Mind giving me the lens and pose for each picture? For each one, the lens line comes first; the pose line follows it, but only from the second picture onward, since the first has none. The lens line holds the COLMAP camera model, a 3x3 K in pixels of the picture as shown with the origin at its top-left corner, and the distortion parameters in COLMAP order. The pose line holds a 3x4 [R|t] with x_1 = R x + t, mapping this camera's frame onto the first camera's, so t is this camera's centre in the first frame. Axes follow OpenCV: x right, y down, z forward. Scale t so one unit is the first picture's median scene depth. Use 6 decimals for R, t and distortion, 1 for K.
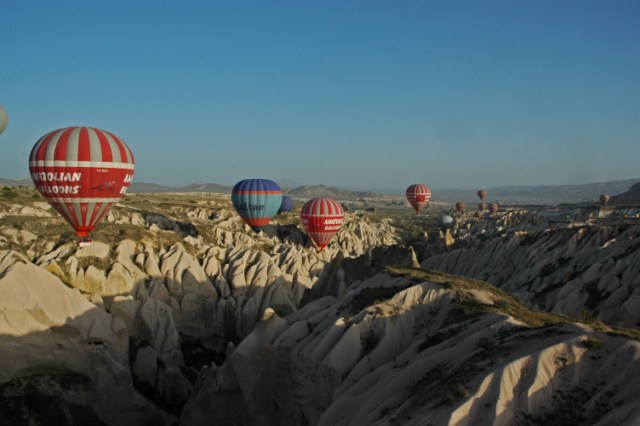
lens RADIAL K [[502.3, 0, 319.6], [0, 502.3, 211.6], [0, 0, 1]] dist [-0.130868, 0.016942]
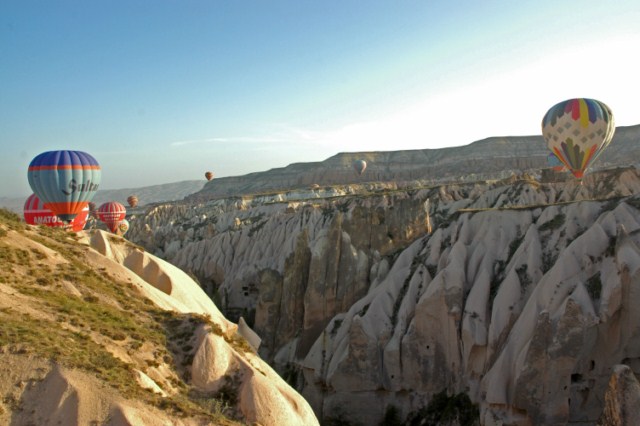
lens RADIAL K [[502.3, 0, 317.6], [0, 502.3, 213.9], [0, 0, 1]] dist [-0.130868, 0.016942]
pose [[0.658874, -0.063991, 0.749527, -0.170266], [0.068863, 0.997322, 0.024612, 0.013950], [-0.749095, 0.035398, 0.661516, 0.109496]]
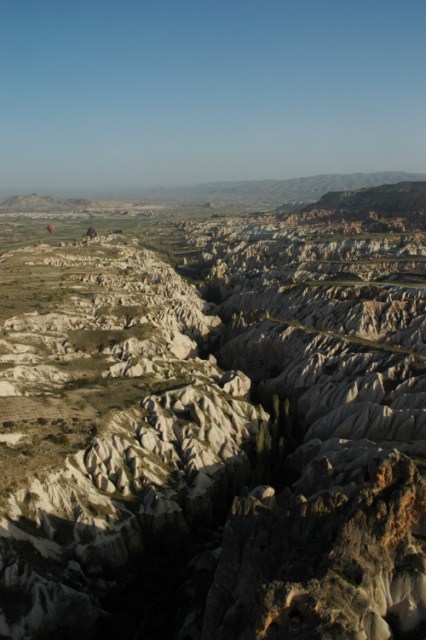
lens RADIAL K [[502.3, 0, 216.3], [0, 502.3, 317.8], [0, 0, 1]] dist [-0.130868, 0.016942]
pose [[0.929687, -0.123284, 0.347107, -0.307932], [0.046018, 0.973818, 0.222623, -0.151890], [-0.365465, -0.190996, 0.911019, -0.466192]]
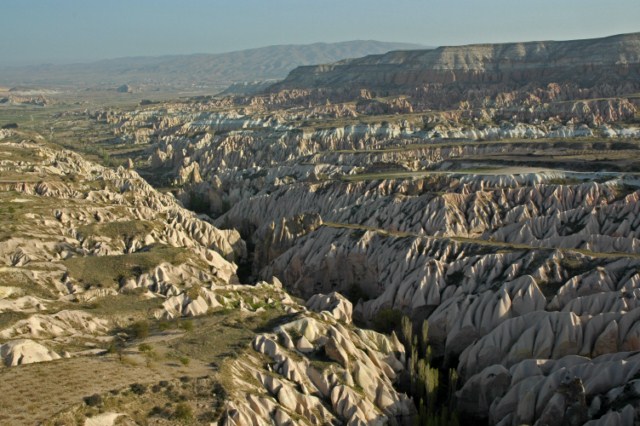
lens RADIAL K [[672.1, 0, 321.8], [0, 672.1, 213.0], [0, 0, 1]] dist [-0.015520, 0.000000]
pose [[0.790989, -0.165380, 0.589055, -0.419943], [0.056404, 0.978386, 0.198947, -0.141674], [-0.609225, -0.124140, 0.783221, -0.391103]]
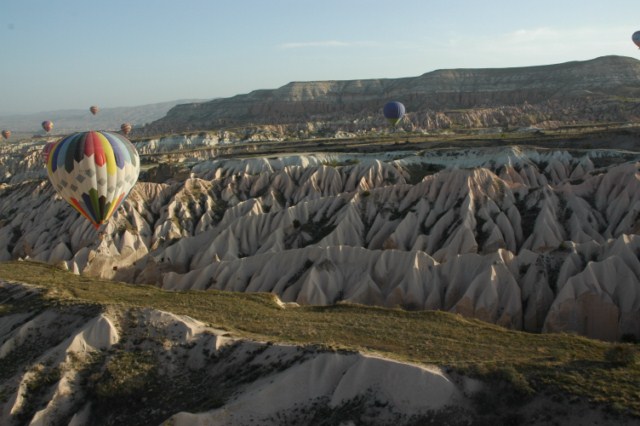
lens RADIAL K [[522.4, 0, 320.3], [0, 522.4, 212.3], [0, 0, 1]] dist [-0.104787, 0.027724]
pose [[0.673392, -0.162035, 0.721310, 0.008600], [0.053216, 0.983778, 0.171315, -0.028442], [-0.737368, -0.076977, 0.671091, -0.186794]]
